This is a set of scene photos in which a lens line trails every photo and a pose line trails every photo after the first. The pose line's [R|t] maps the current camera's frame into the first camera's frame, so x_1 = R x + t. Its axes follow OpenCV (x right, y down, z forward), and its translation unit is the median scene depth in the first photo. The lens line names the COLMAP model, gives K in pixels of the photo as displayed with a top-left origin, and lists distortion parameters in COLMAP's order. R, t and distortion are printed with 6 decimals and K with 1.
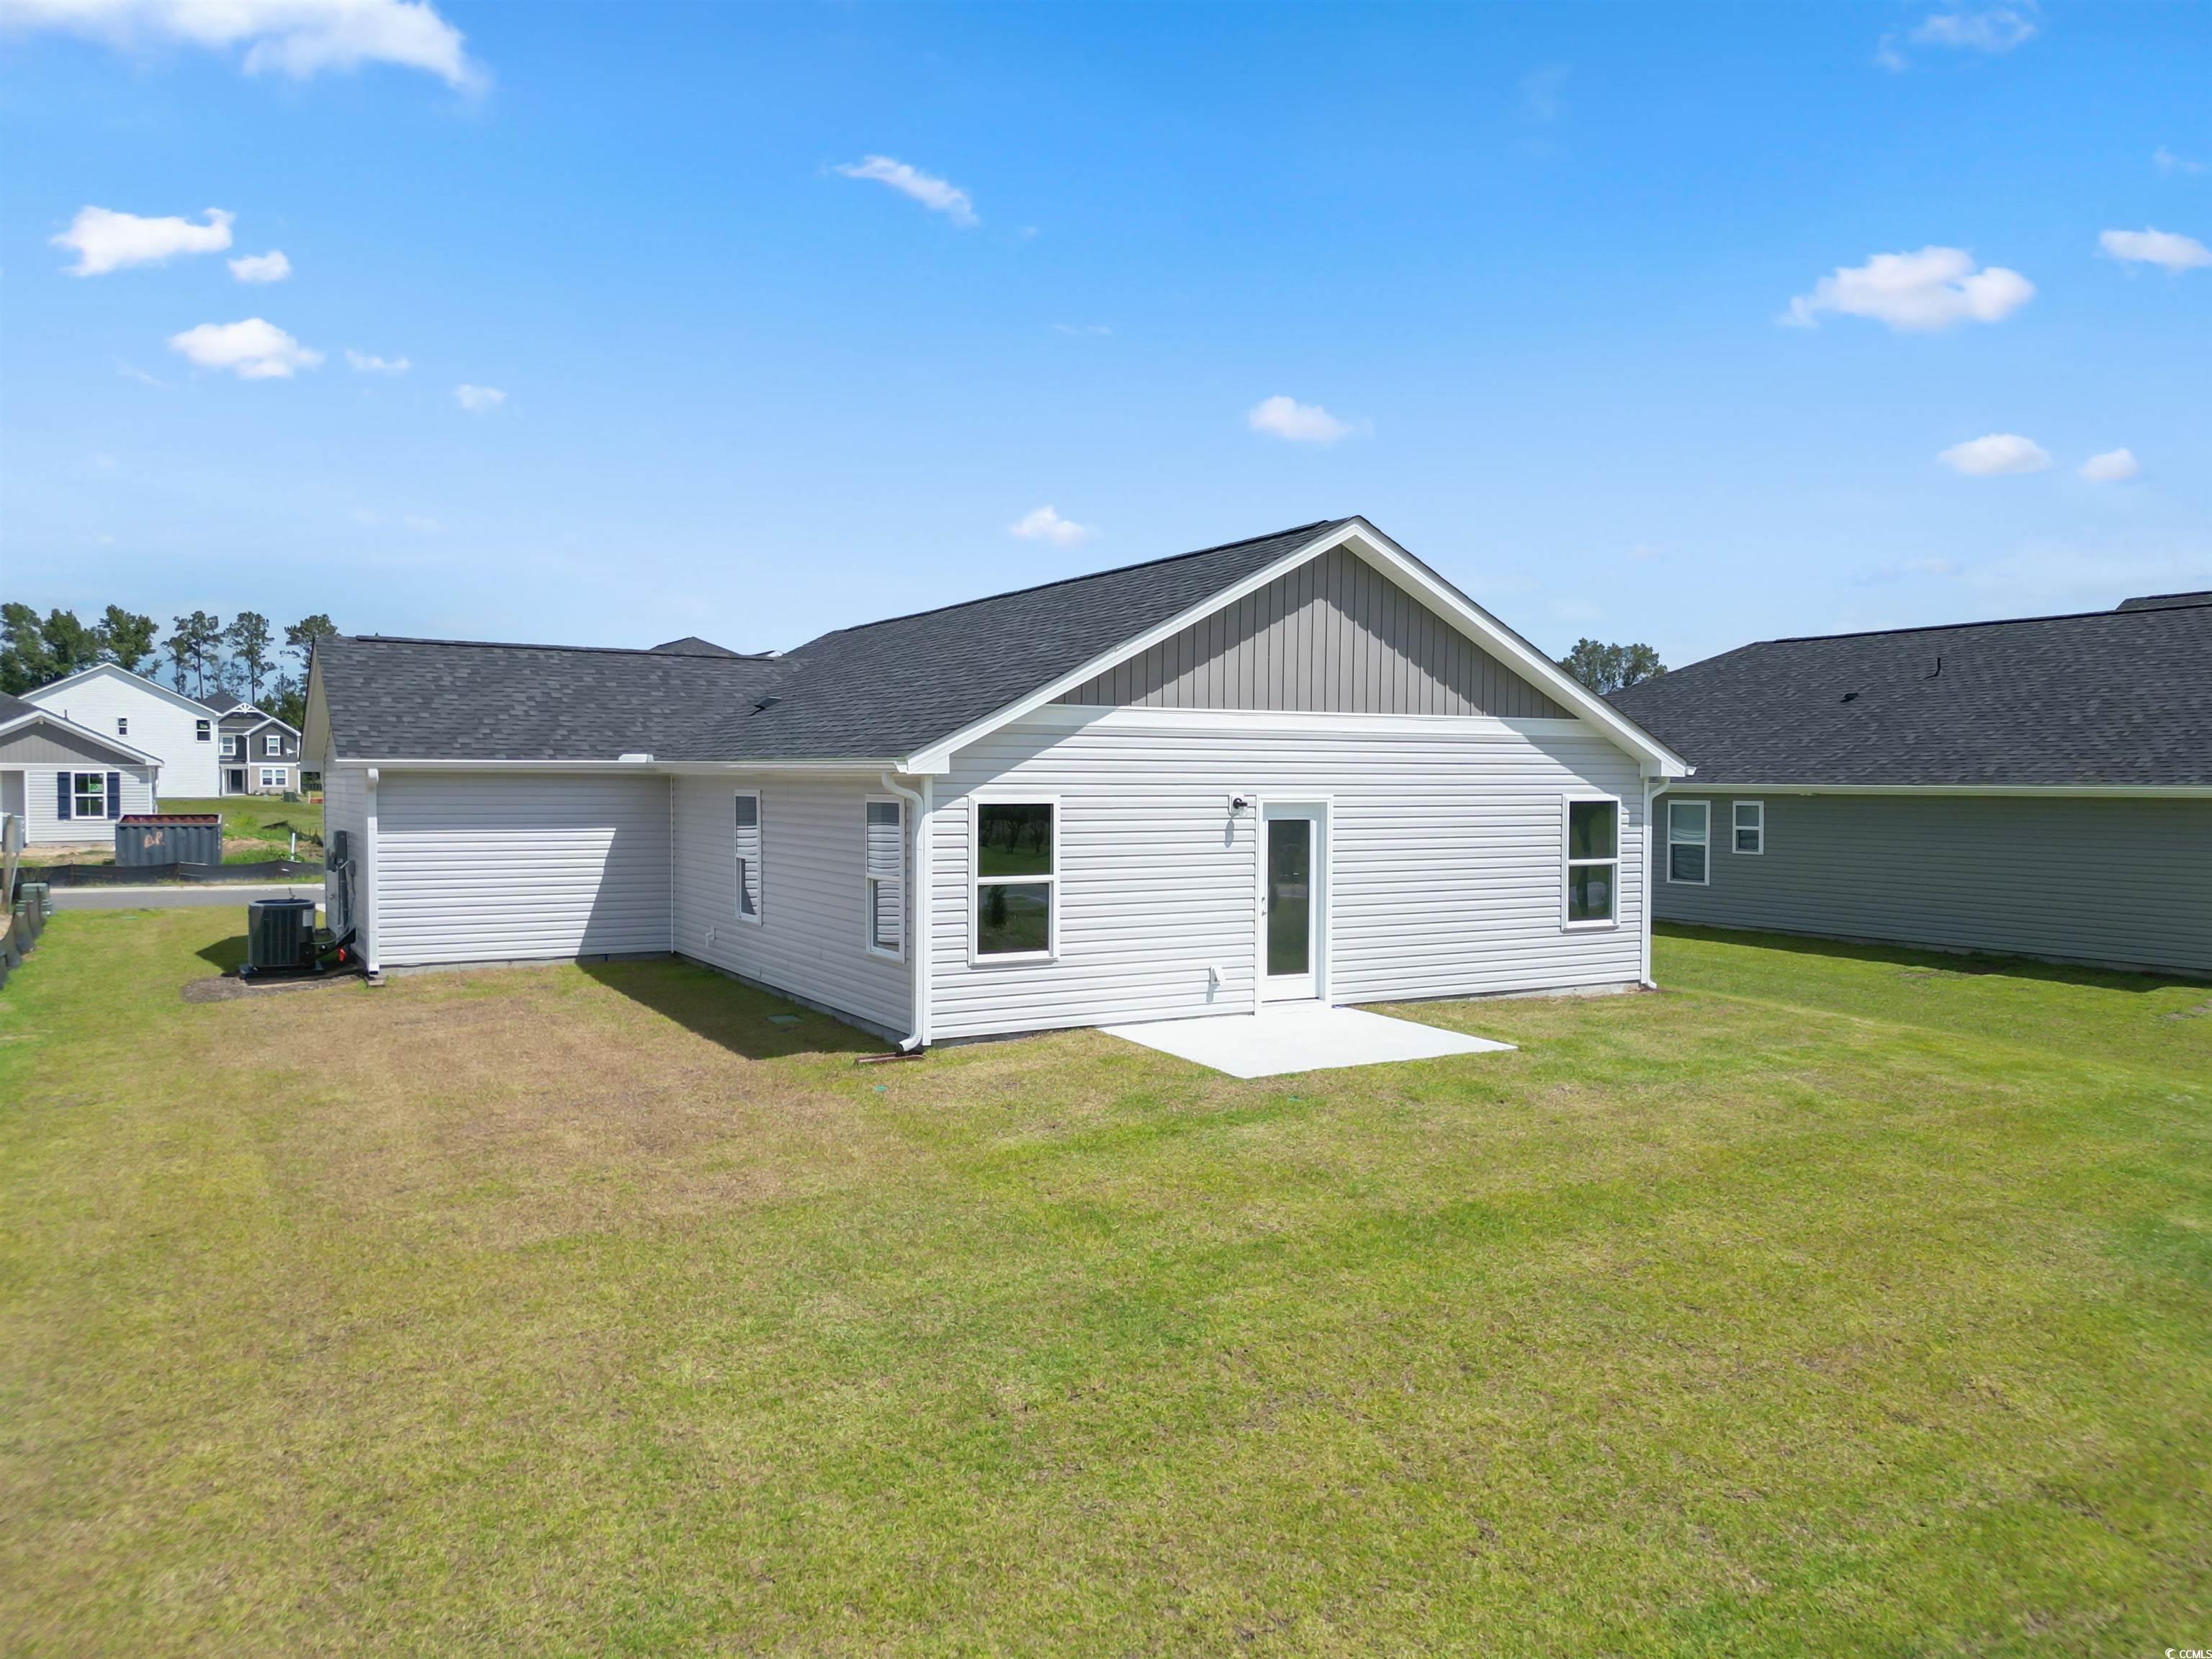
lens RADIAL K [[1585.4, 0, 1180.6], [0, 1585.4, 836.9], [0, 0, 1]] dist [0.050828, -0.037627]
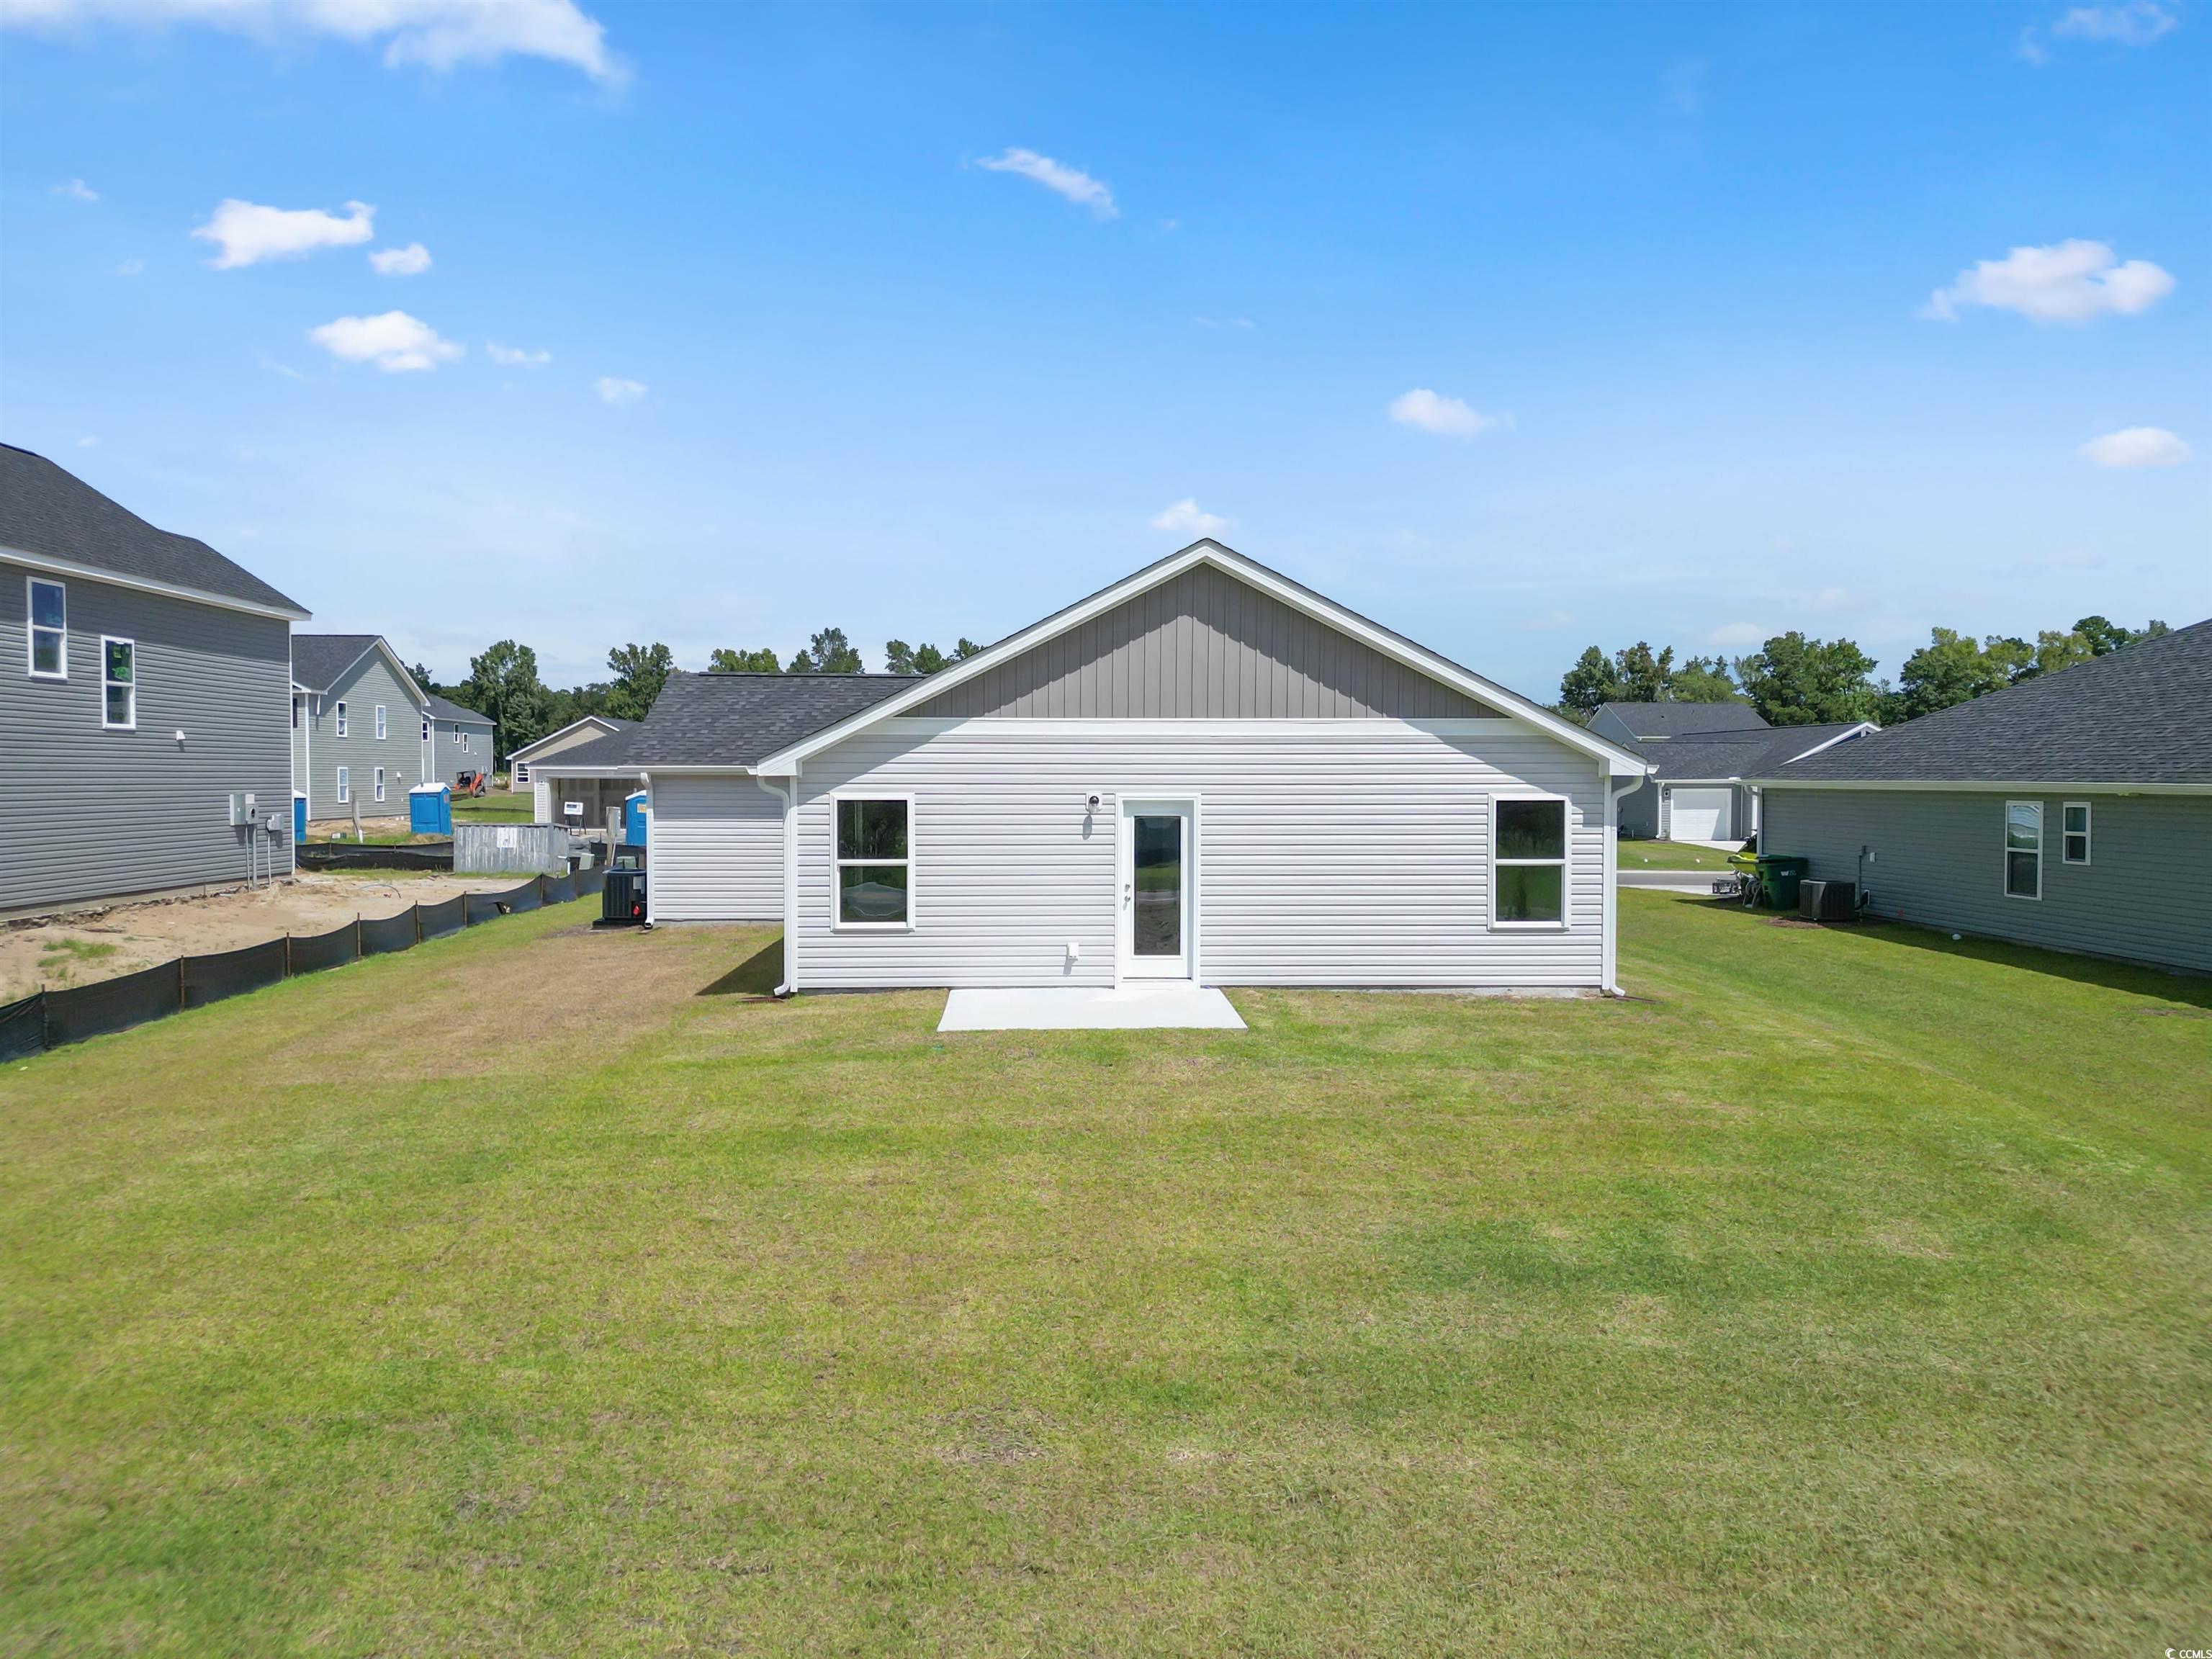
lens RADIAL K [[1585.4, 0, 1162.9], [0, 1585.4, 829.1], [0, 0, 1]] dist [0.050828, -0.037627]
pose [[0.884672, 0.012873, -0.466036, 0.582232], [-0.014840, 0.999890, -0.000550, -0.001010], [0.465978, 0.007402, 0.884765, 0.020605]]
